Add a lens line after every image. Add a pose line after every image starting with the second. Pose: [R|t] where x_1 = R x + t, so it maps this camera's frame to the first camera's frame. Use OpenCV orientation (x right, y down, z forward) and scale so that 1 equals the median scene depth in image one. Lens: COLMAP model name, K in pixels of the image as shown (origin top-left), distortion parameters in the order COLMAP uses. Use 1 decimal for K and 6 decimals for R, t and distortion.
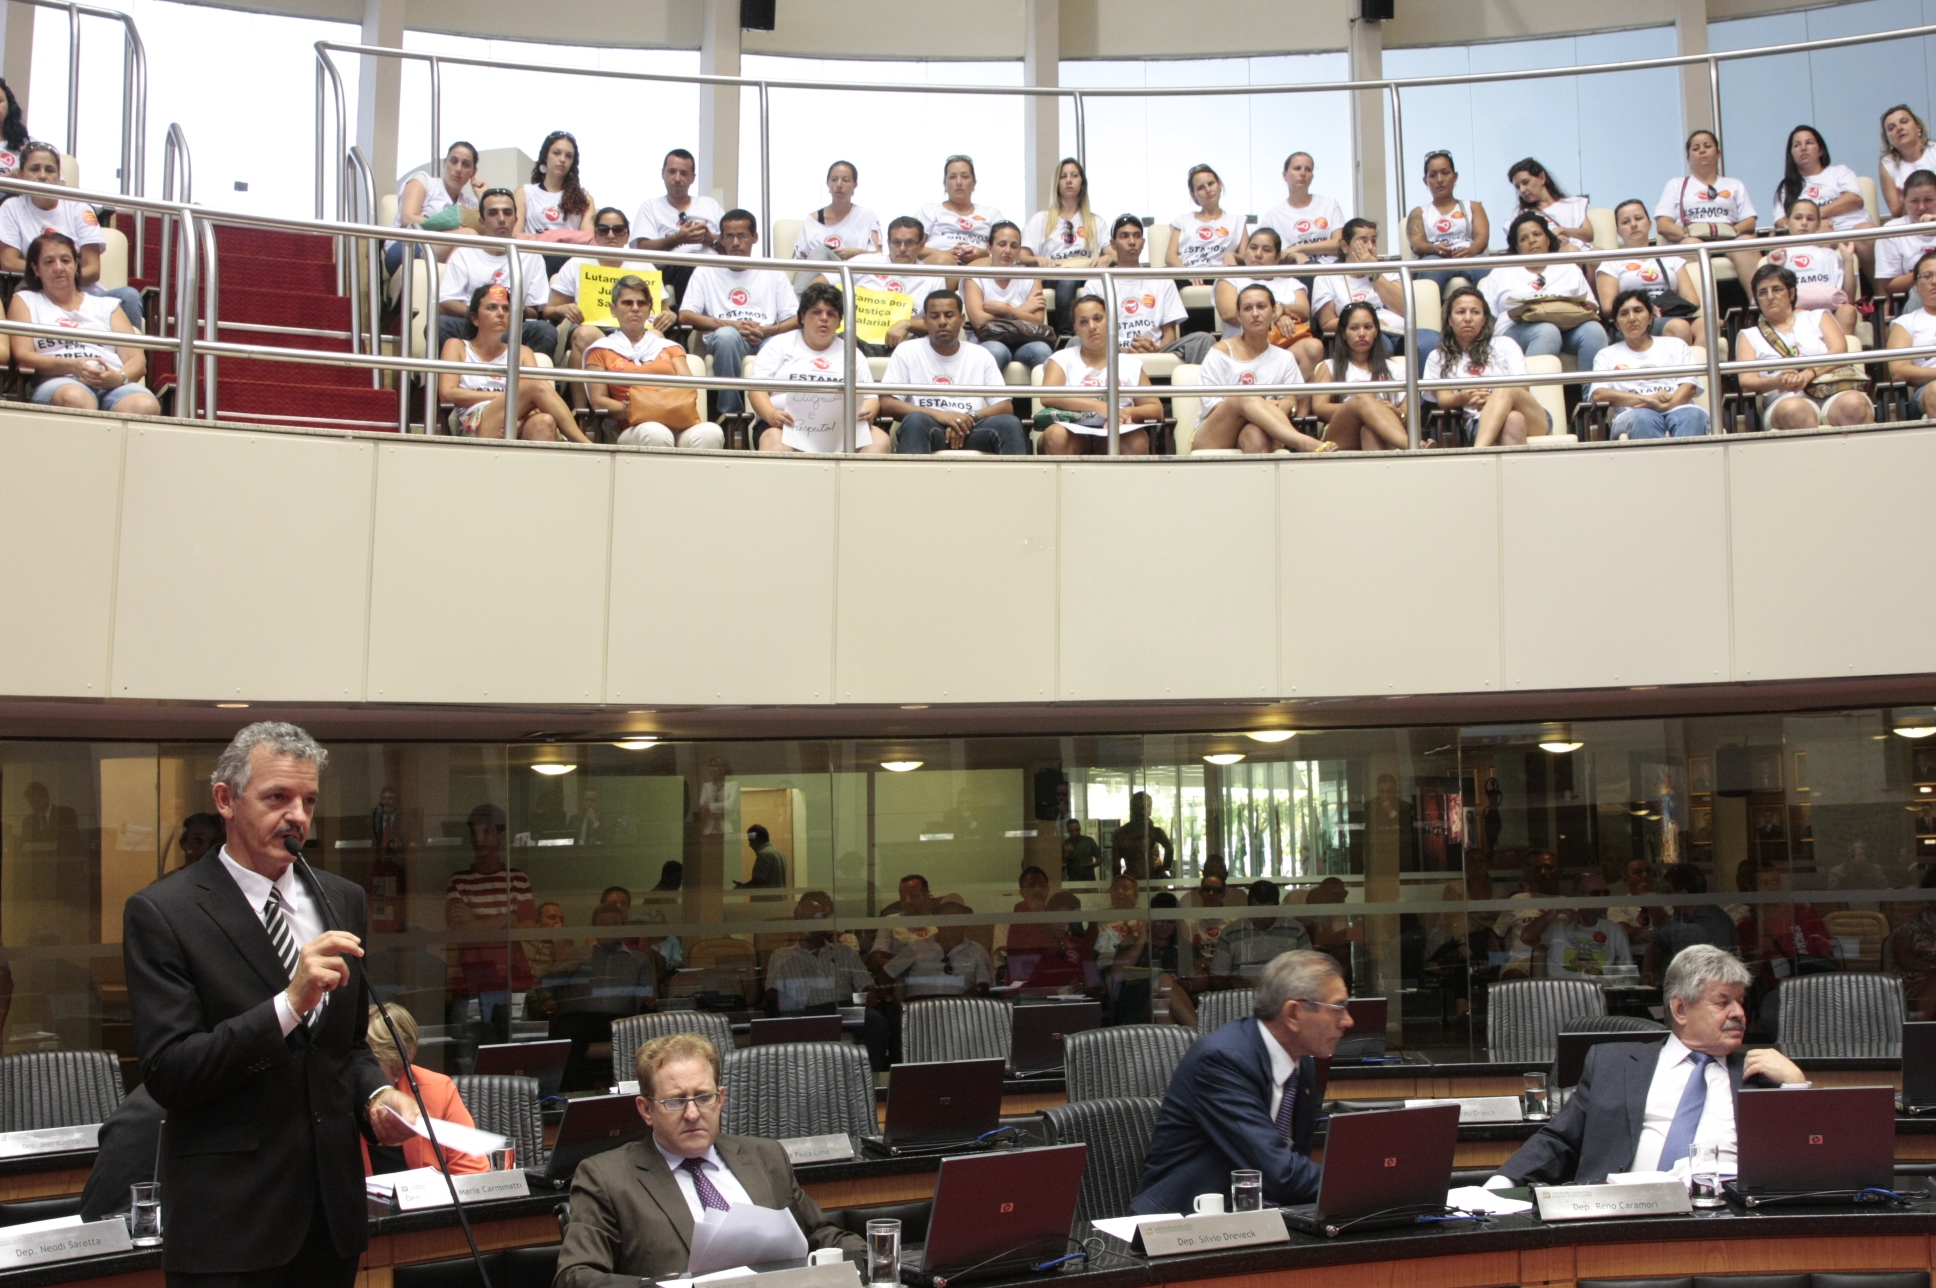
lens RADIAL K [[2226.6, 0, 968.0], [0, 2226.6, 644.0], [0, 0, 1]] dist [-0.008028, 0.007043]
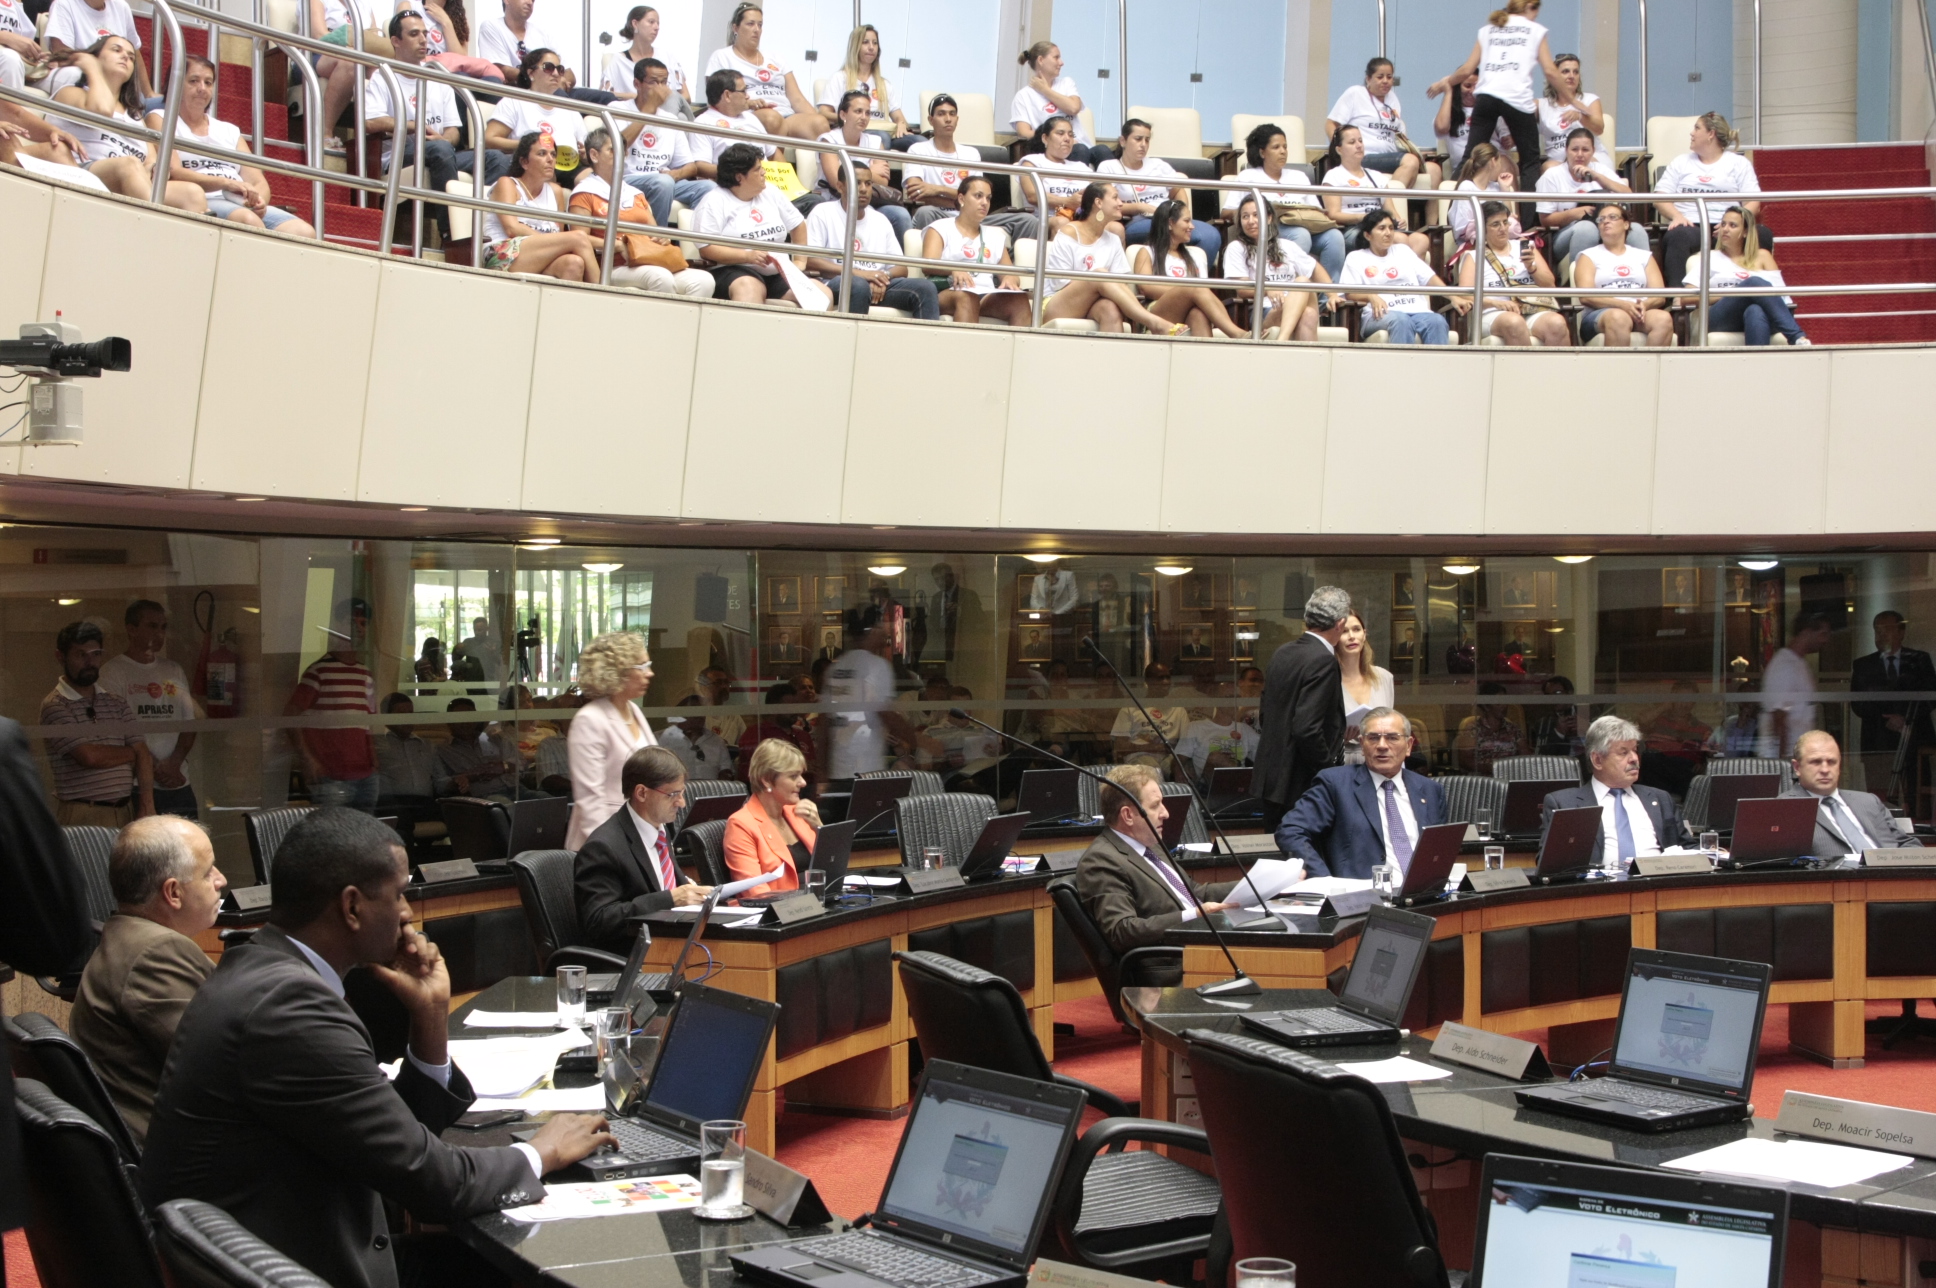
lens RADIAL K [[2504.3, 0, 968.0], [0, 2504.3, 644.0], [0, 0, 1]] dist [-0.003137, -0.010578]
pose [[0.931206, 0.021707, 0.363846, -0.466642], [-0.050427, 0.996298, 0.069620, -0.004188], [-0.360988, -0.083179, 0.928853, -0.265036]]
